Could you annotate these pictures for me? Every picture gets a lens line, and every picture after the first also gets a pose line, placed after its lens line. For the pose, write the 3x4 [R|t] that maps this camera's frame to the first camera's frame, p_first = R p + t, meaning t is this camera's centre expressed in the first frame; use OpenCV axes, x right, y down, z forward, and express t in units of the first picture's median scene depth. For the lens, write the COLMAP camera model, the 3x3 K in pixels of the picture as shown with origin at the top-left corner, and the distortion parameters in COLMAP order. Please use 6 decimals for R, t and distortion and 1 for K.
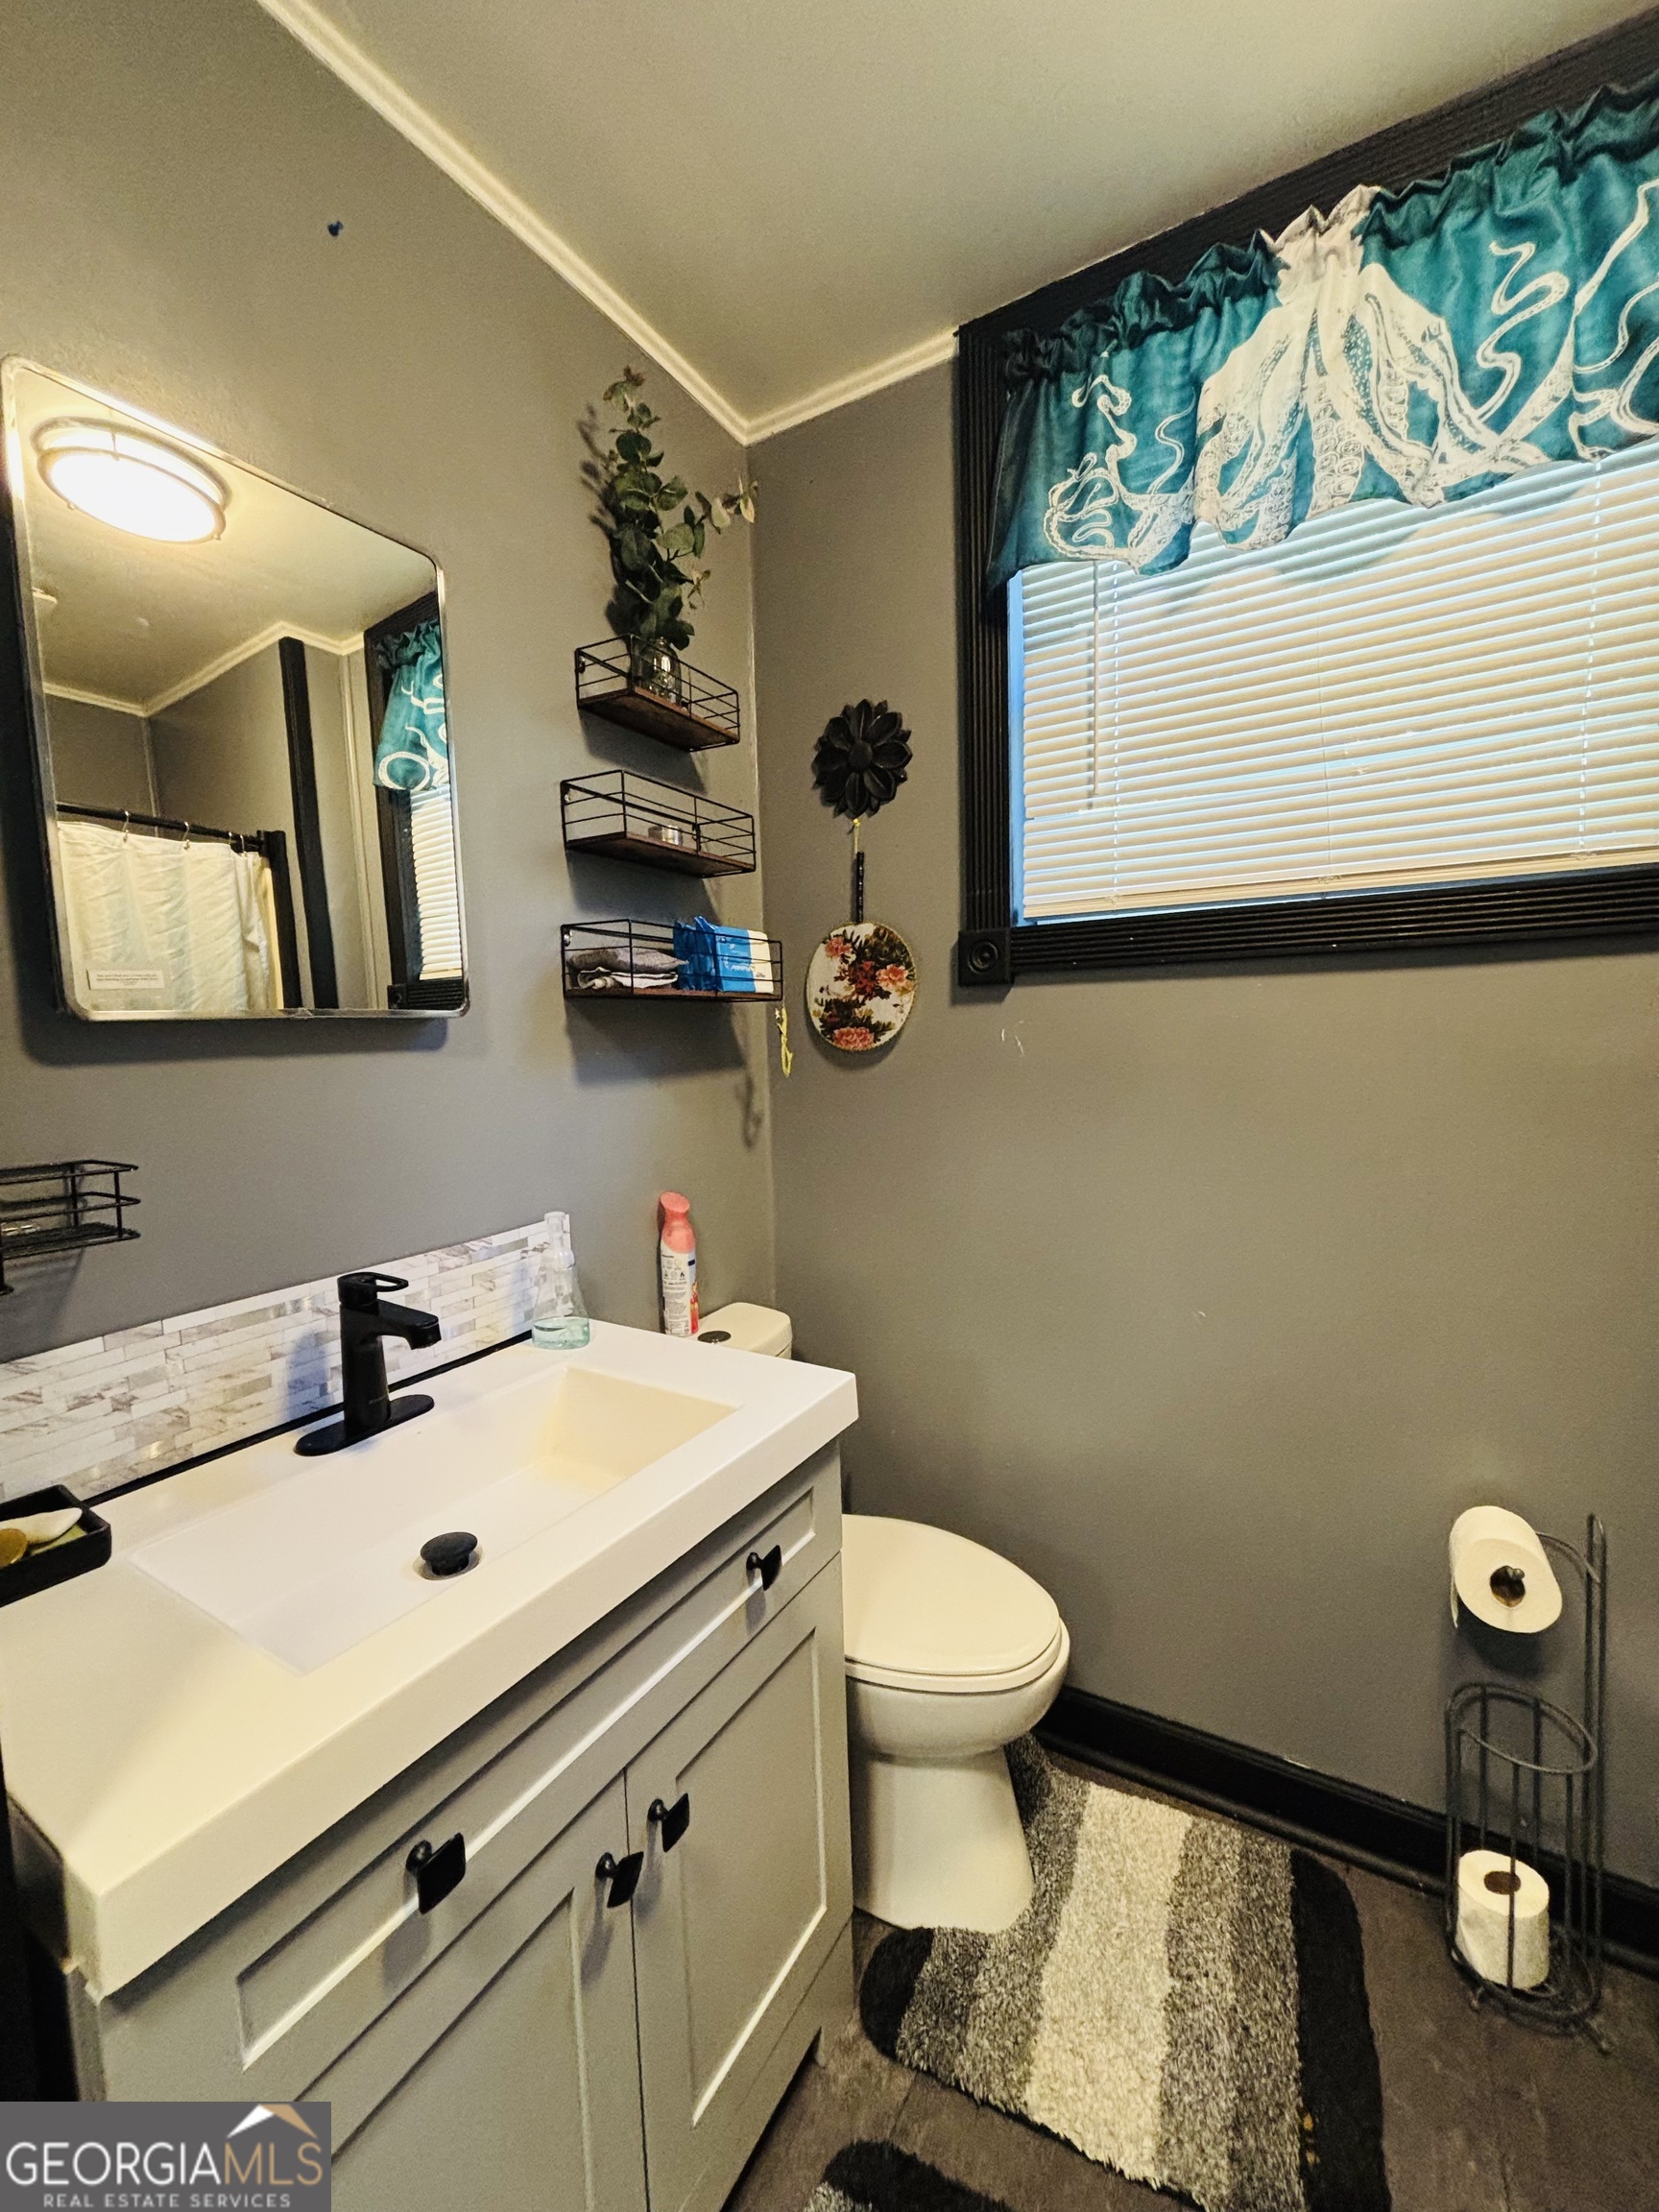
lens RADIAL K [[893.1, 0, 836.1], [0, 893.1, 1098.8], [0, 0, 1]] dist [-0.001452, 0.000535]
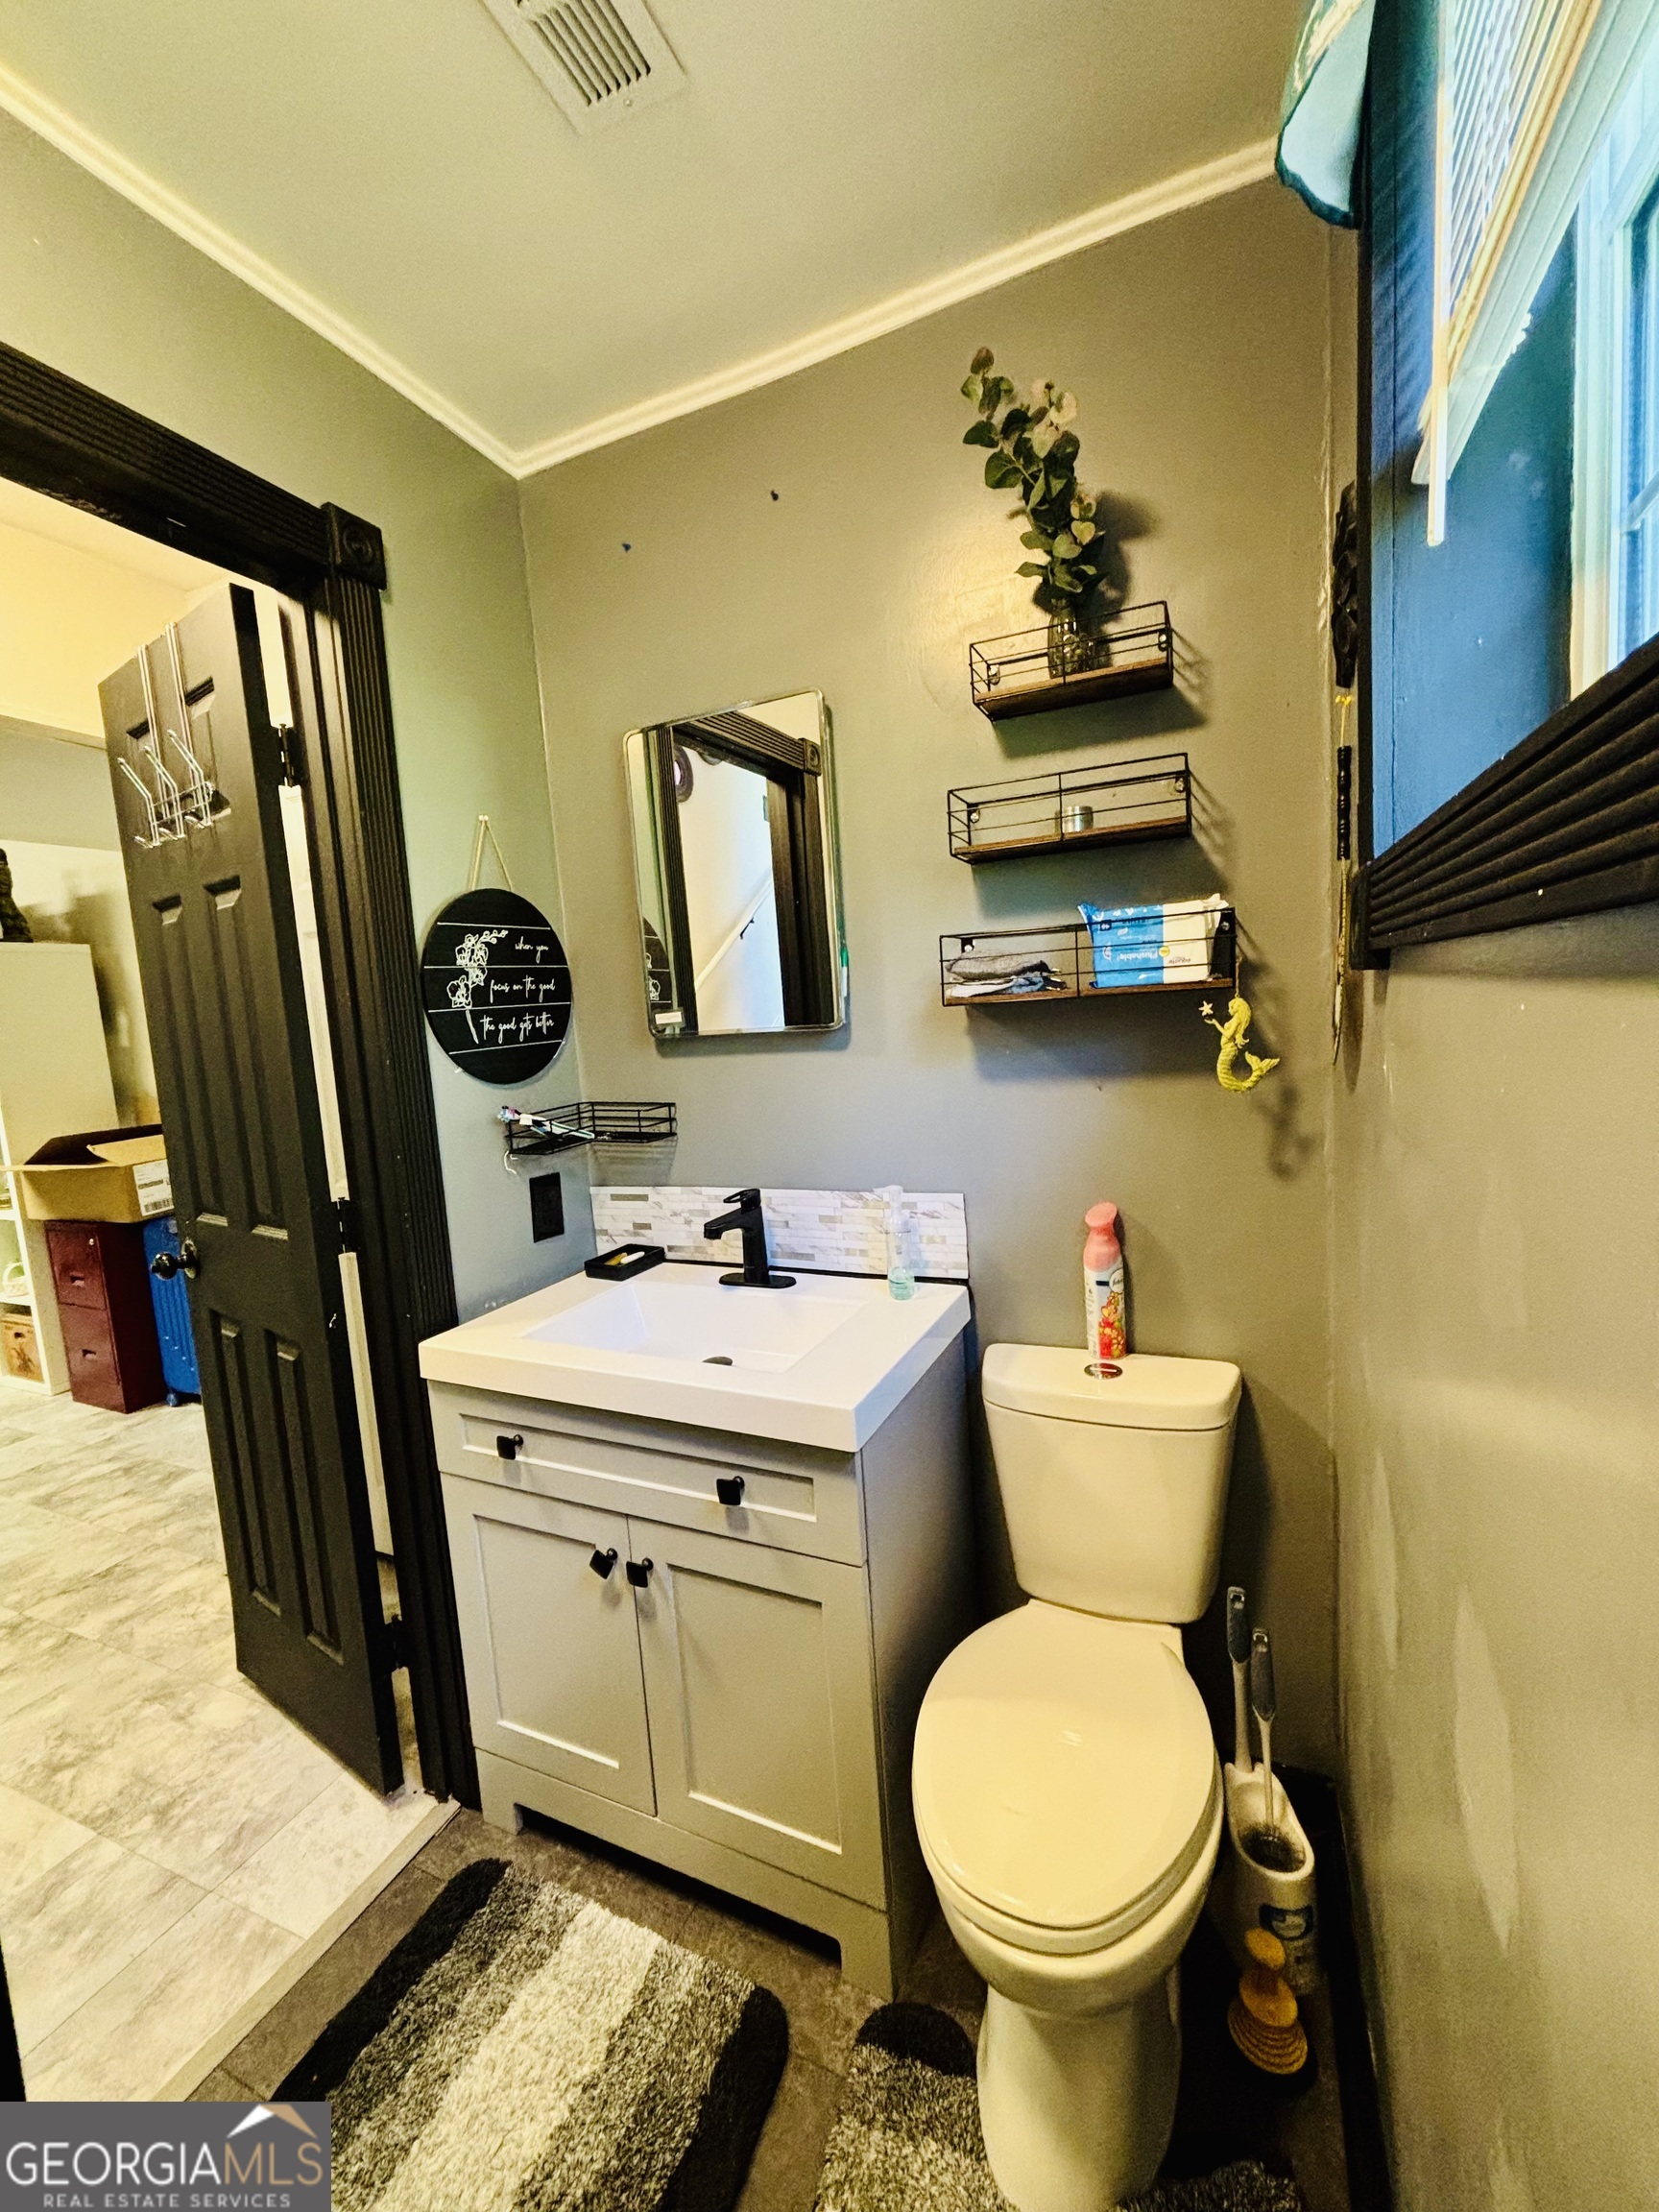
lens RADIAL K [[893.1, 0, 828.3], [0, 893.1, 1104.5], [0, 0, 1]] dist [-0.001452, 0.000535]
pose [[0.101320, 0.133305, -0.985882, 0.773398], [-0.018806, 0.991062, 0.132073, -0.127517], [0.994676, 0.005159, 0.102921, 0.703511]]
